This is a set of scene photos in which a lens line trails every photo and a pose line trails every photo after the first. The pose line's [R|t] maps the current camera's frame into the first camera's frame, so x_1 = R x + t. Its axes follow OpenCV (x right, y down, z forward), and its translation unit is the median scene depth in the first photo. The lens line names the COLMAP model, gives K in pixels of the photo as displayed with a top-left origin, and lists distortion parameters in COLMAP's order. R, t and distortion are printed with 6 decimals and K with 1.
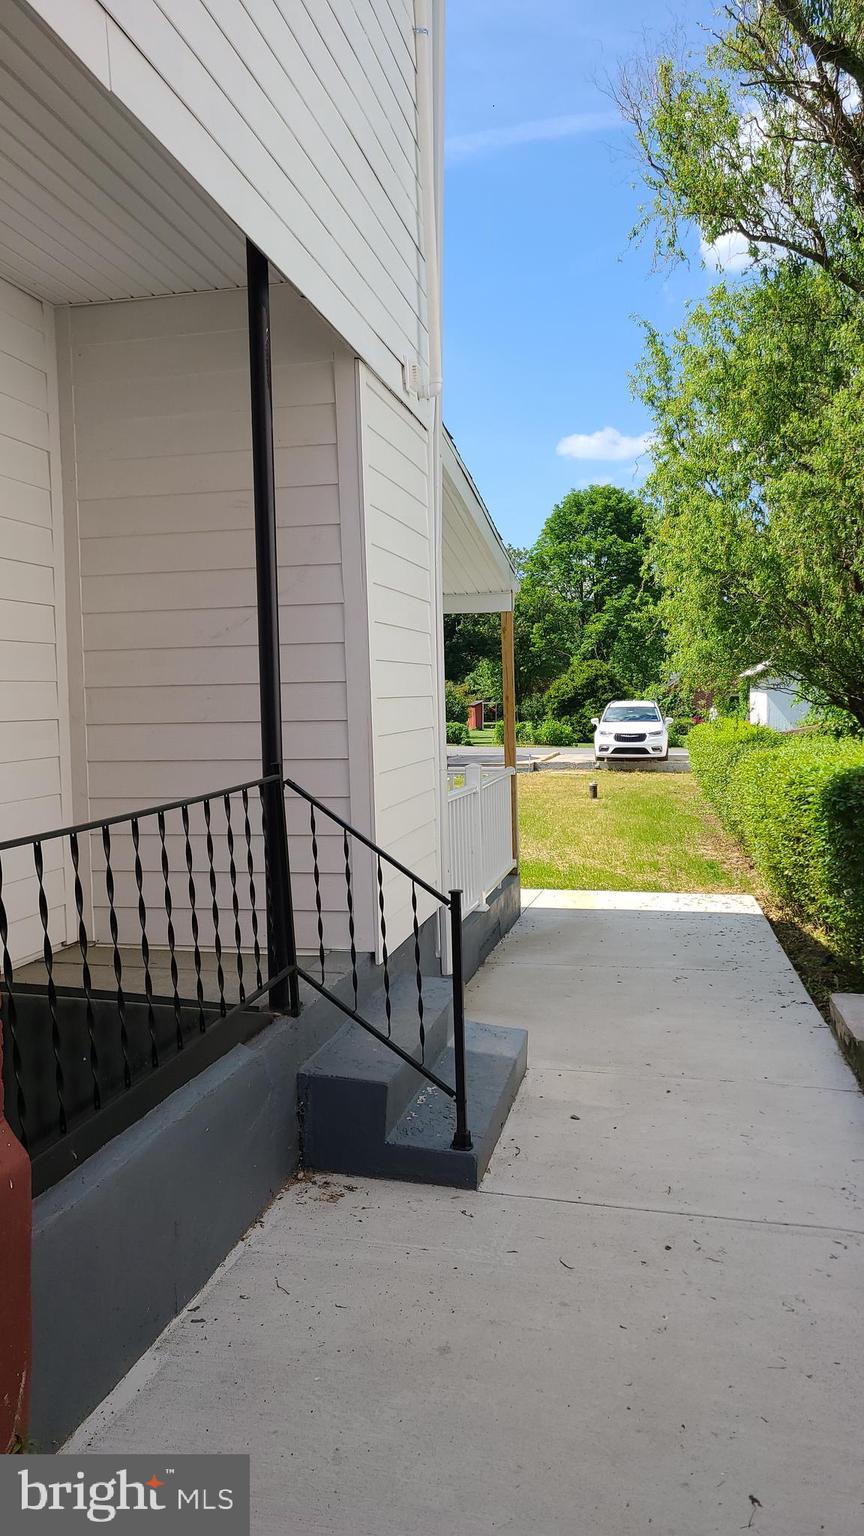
lens RADIAL K [[1157.2, 0, 424.6], [0, 1157.2, 764.5], [0, 0, 1]] dist [0.070243, -0.071726]
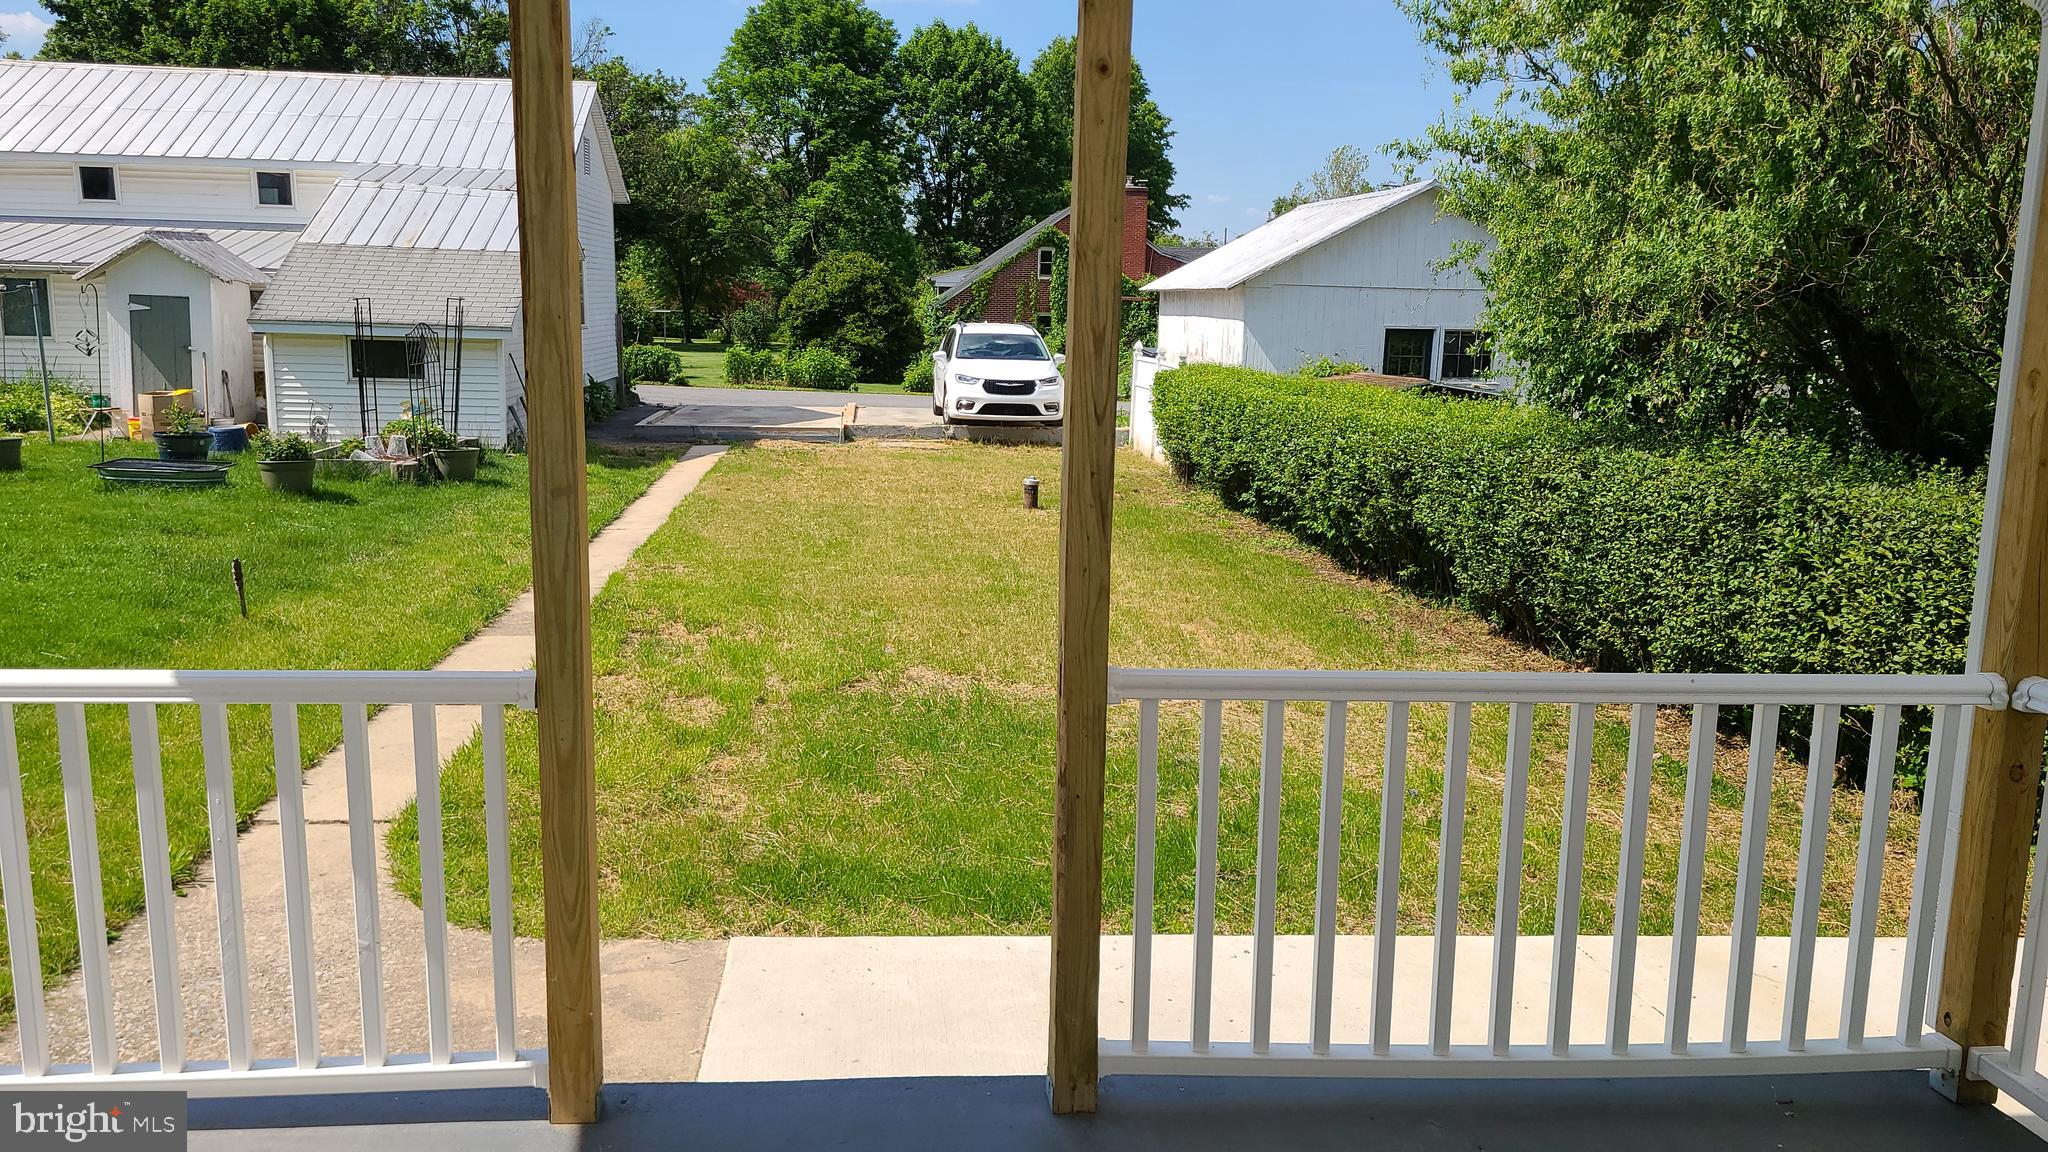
lens RADIAL K [[1542.9, 0, 1024.0], [0, 1542.9, 576.0], [0, 0, 1]] dist [0.070243, -0.071726]
pose [[0.948995, -0.020404, 0.314629, -0.064073], [-0.016119, 0.993459, 0.113044, -0.015389], [-0.314878, -0.112349, 0.942459, 0.215029]]
